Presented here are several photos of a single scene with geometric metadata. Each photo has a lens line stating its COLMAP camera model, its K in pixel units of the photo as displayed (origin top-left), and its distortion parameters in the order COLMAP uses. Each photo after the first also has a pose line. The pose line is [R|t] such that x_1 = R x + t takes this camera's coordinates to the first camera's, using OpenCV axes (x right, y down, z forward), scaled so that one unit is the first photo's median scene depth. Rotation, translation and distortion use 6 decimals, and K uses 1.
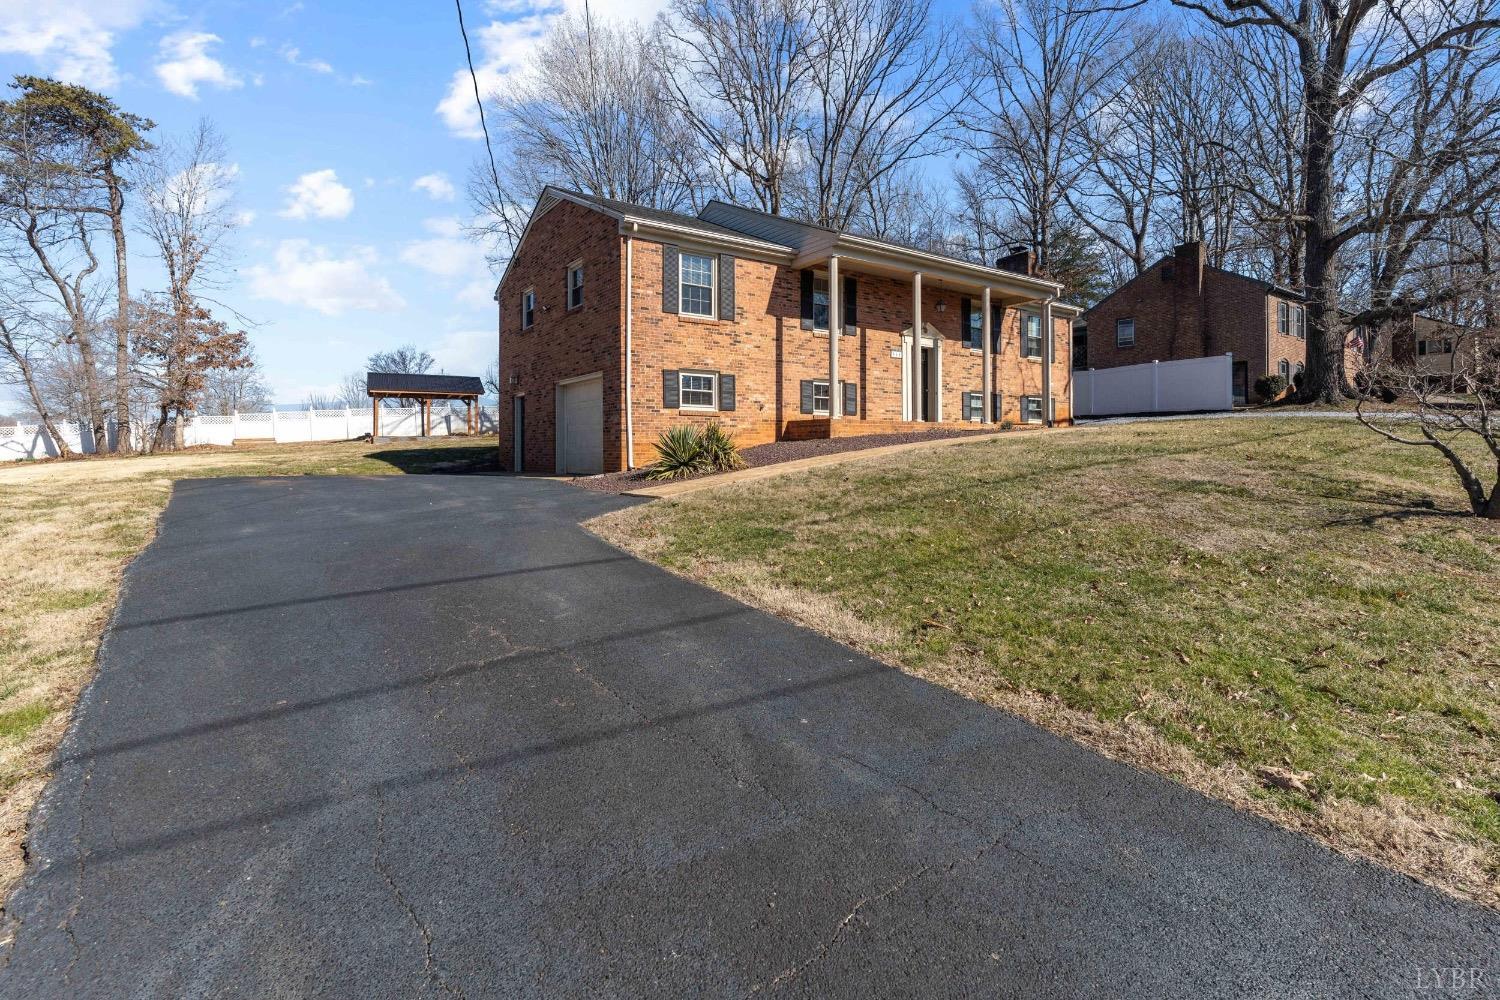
lens RADIAL K [[724.6, 0, 746.3], [0, 724.6, 458.6], [0, 0, 1]] dist [-0.001440, 0.001711]
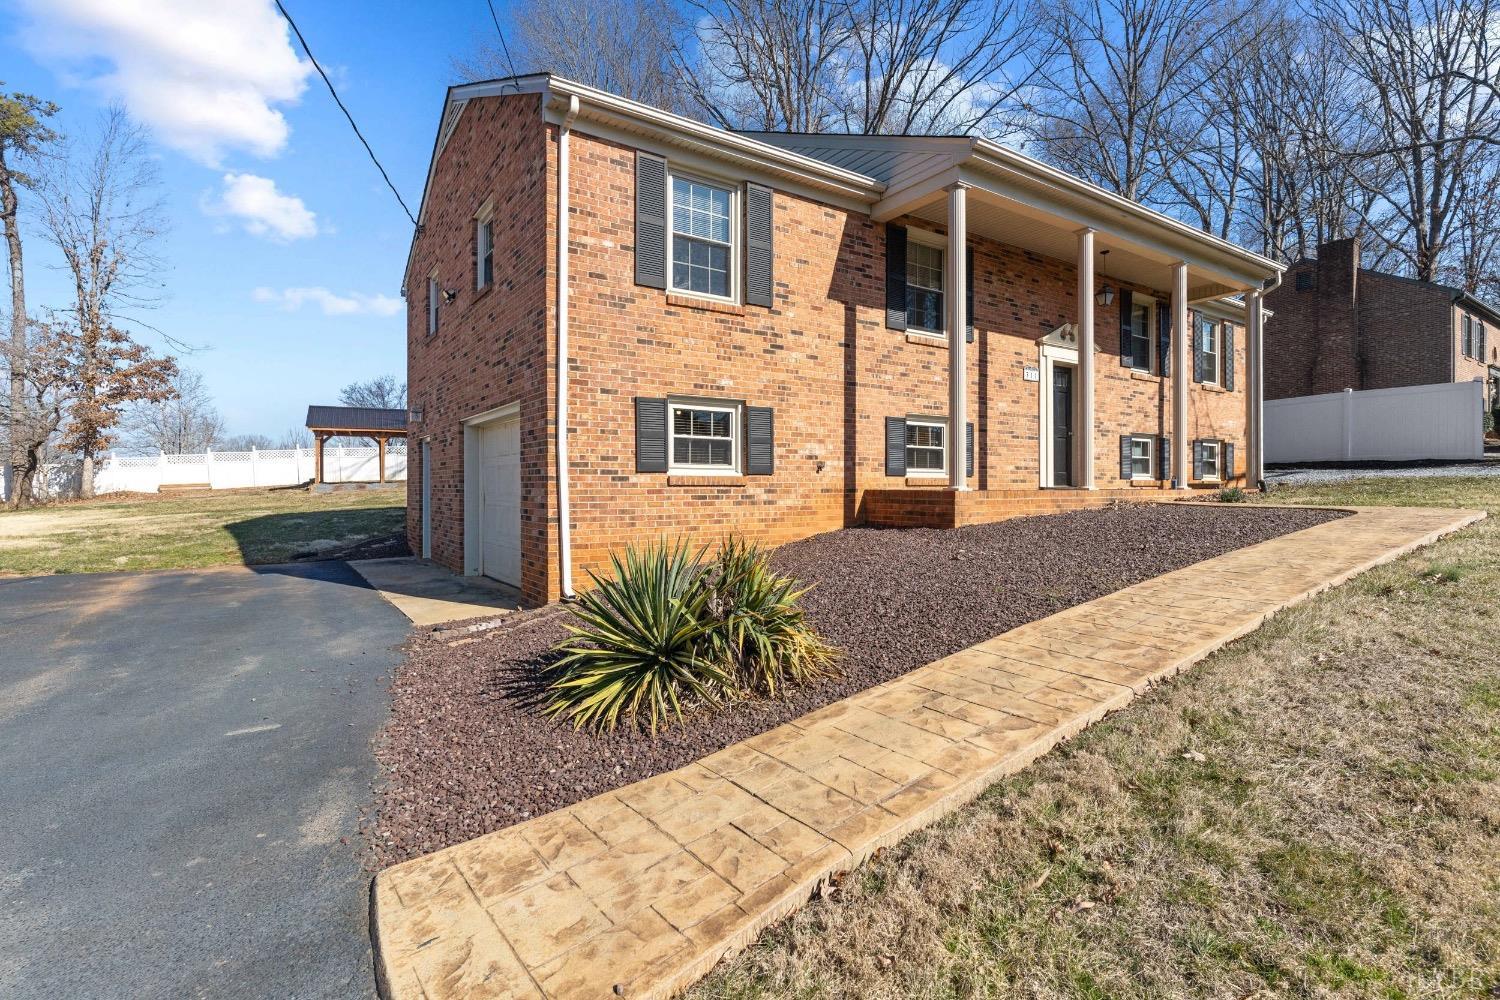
lens RADIAL K [[724.6, 0, 757.6], [0, 724.6, 492.0], [0, 0, 1]] dist [-0.001440, 0.001711]
pose [[0.999996, 0.000907, -0.002808, -0.023848], [-0.000911, 0.999998, -0.001590, -0.048705], [0.002807, 0.001593, 0.999995, 0.430026]]
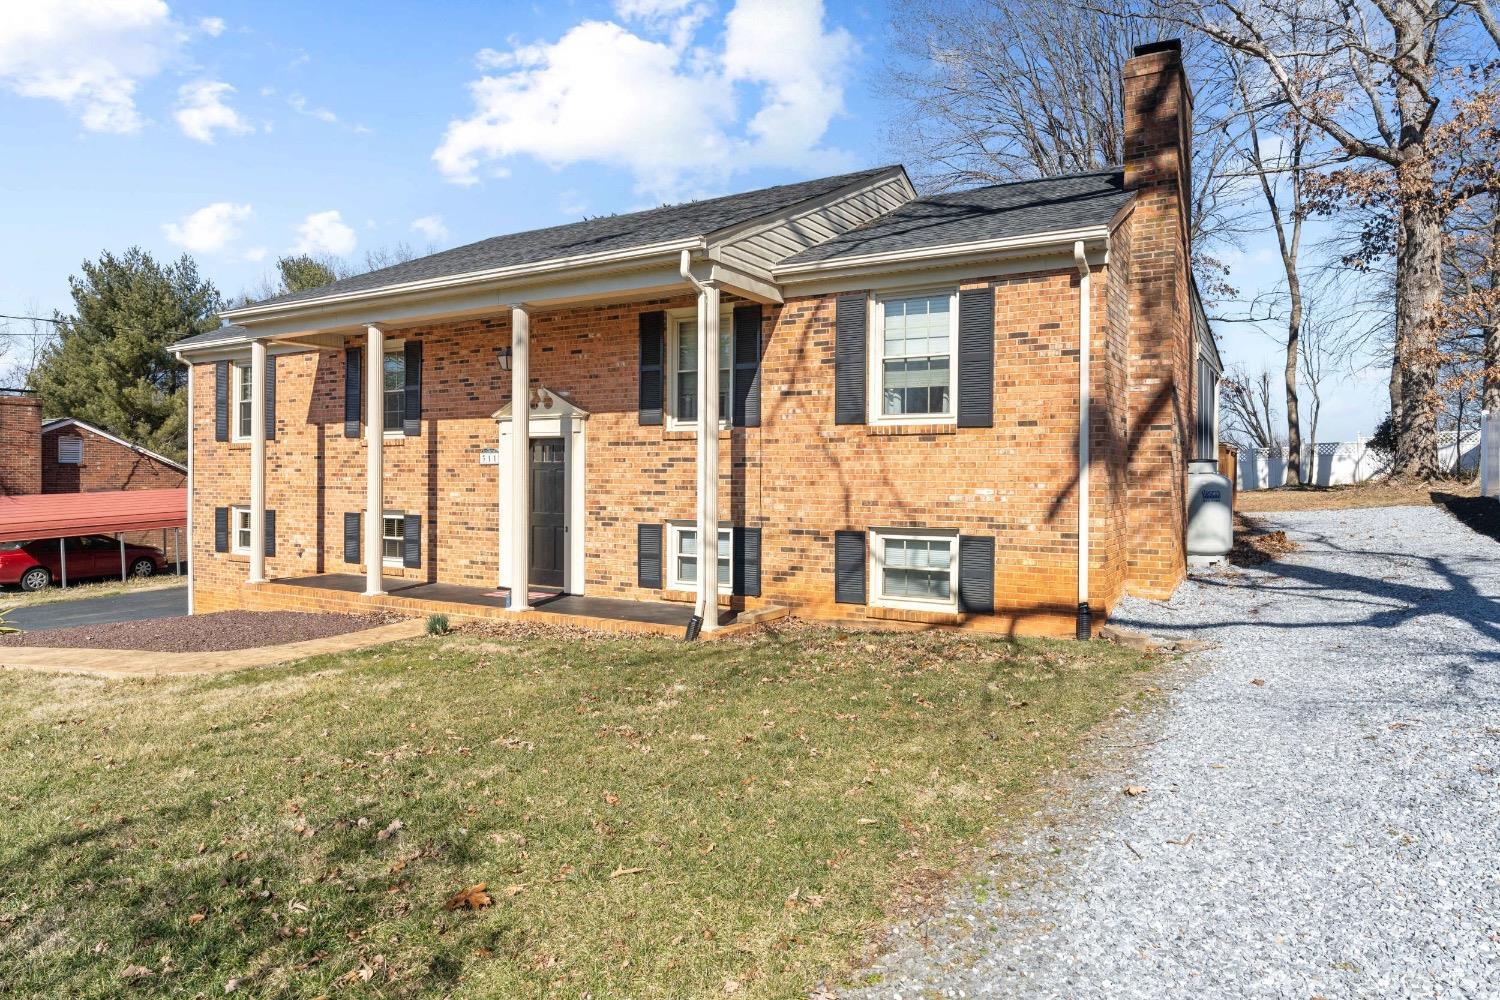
lens RADIAL K [[947.6, 0, 738.5], [0, 947.6, 486.4], [0, 0, 1]] dist [-0.002466, 0.000246]
pose [[0.396916, 0.011472, -0.917783, 1.026134], [-0.012680, 0.999895, 0.007015, -0.143808], [0.917767, 0.008854, 0.397020, 0.984357]]
